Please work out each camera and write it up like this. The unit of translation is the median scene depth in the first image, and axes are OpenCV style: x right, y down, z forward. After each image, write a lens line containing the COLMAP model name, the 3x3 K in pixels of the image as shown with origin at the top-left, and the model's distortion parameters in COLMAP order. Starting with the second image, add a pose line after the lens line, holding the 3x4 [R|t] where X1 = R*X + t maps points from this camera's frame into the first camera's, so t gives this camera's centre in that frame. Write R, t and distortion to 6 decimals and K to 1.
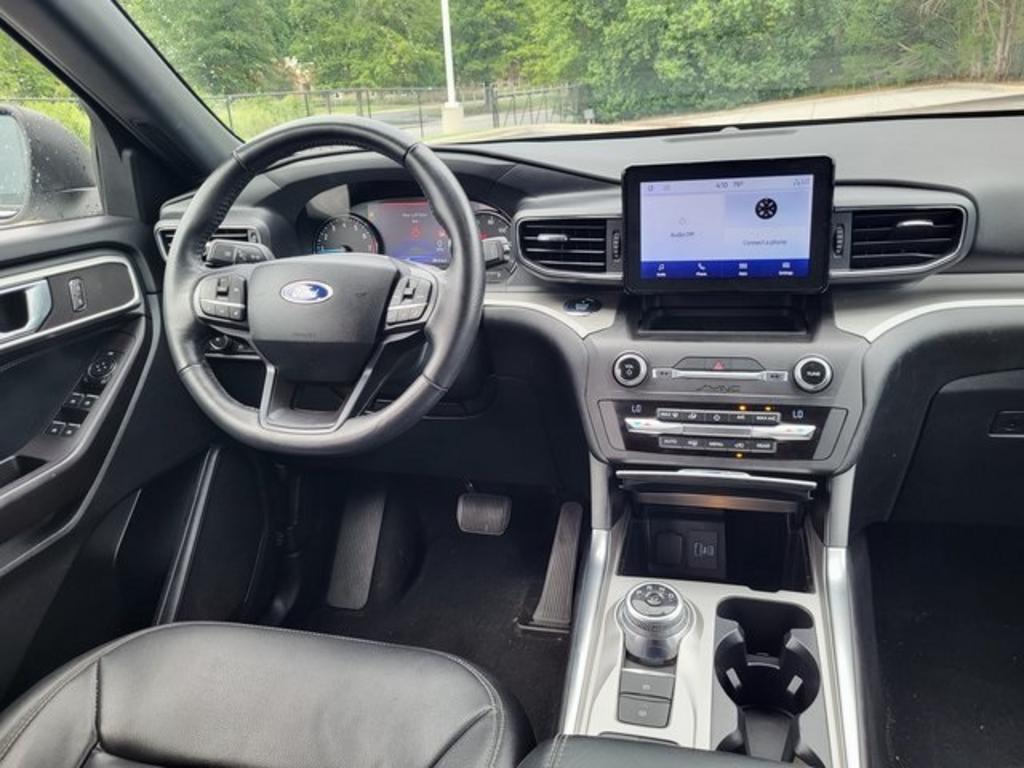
lens RADIAL K [[782.3, 0, 522.0], [0, 782.3, 385.2], [0, 0, 1]] dist [0.008888, -0.008702]
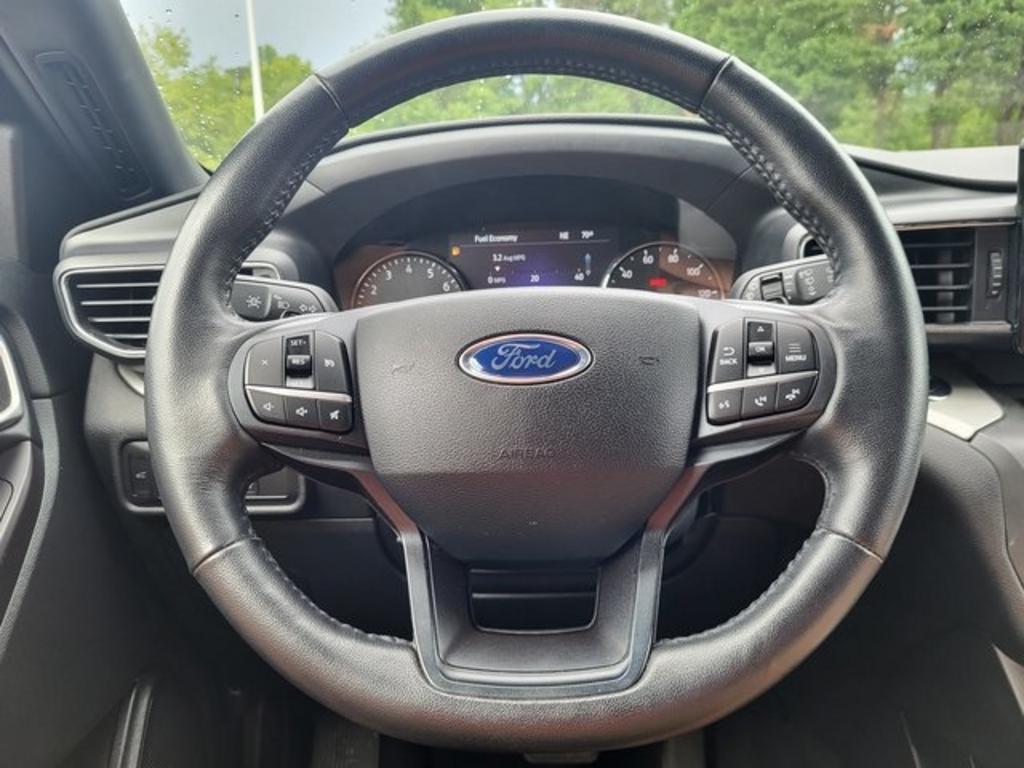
lens RADIAL K [[782.3, 0, 512.1], [0, 782.3, 386.3], [0, 0, 1]] dist [0.008888, -0.008702]
pose [[0.974466, -0.029998, 0.222521, -0.283656], [0.062344, 0.988215, -0.139799, -0.032084], [-0.215705, 0.150102, 0.964853, 0.432710]]
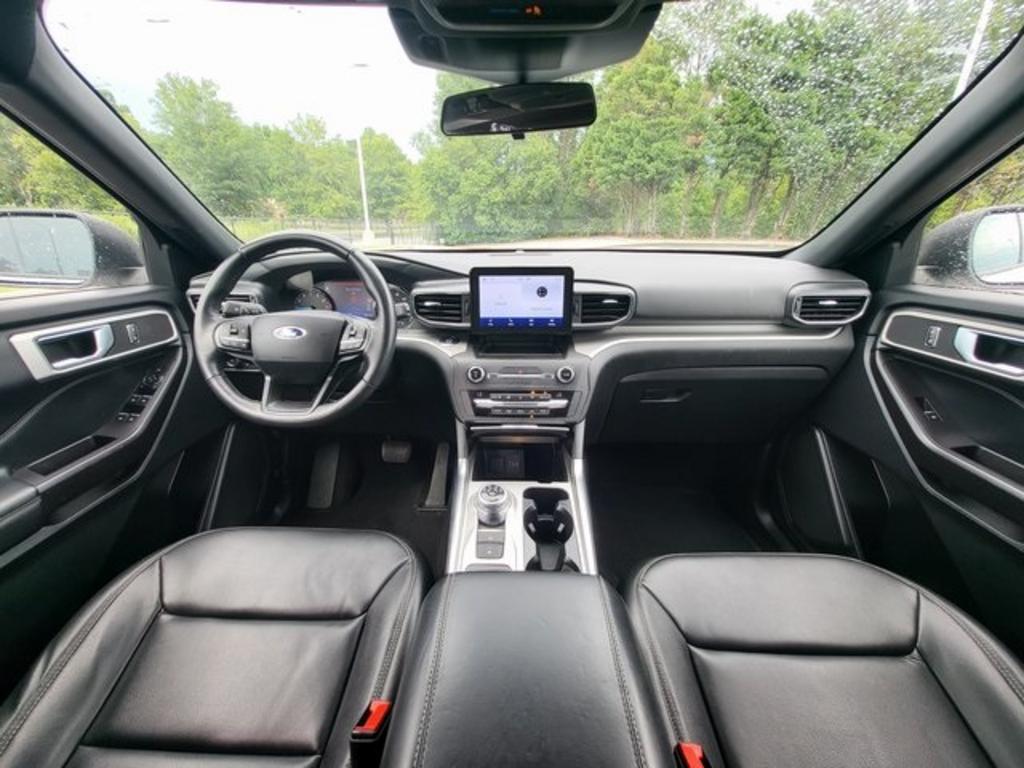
lens RADIAL K [[393.1, 0, 505.6], [0, 393.1, 391.2], [0, 0, 1]] dist [-0.005133, -0.001472]
pose [[0.971662, -0.029152, 0.234571, -0.014396], [0.021975, 0.999209, 0.033153, -0.006477], [-0.235351, -0.027058, 0.971534, 0.034823]]
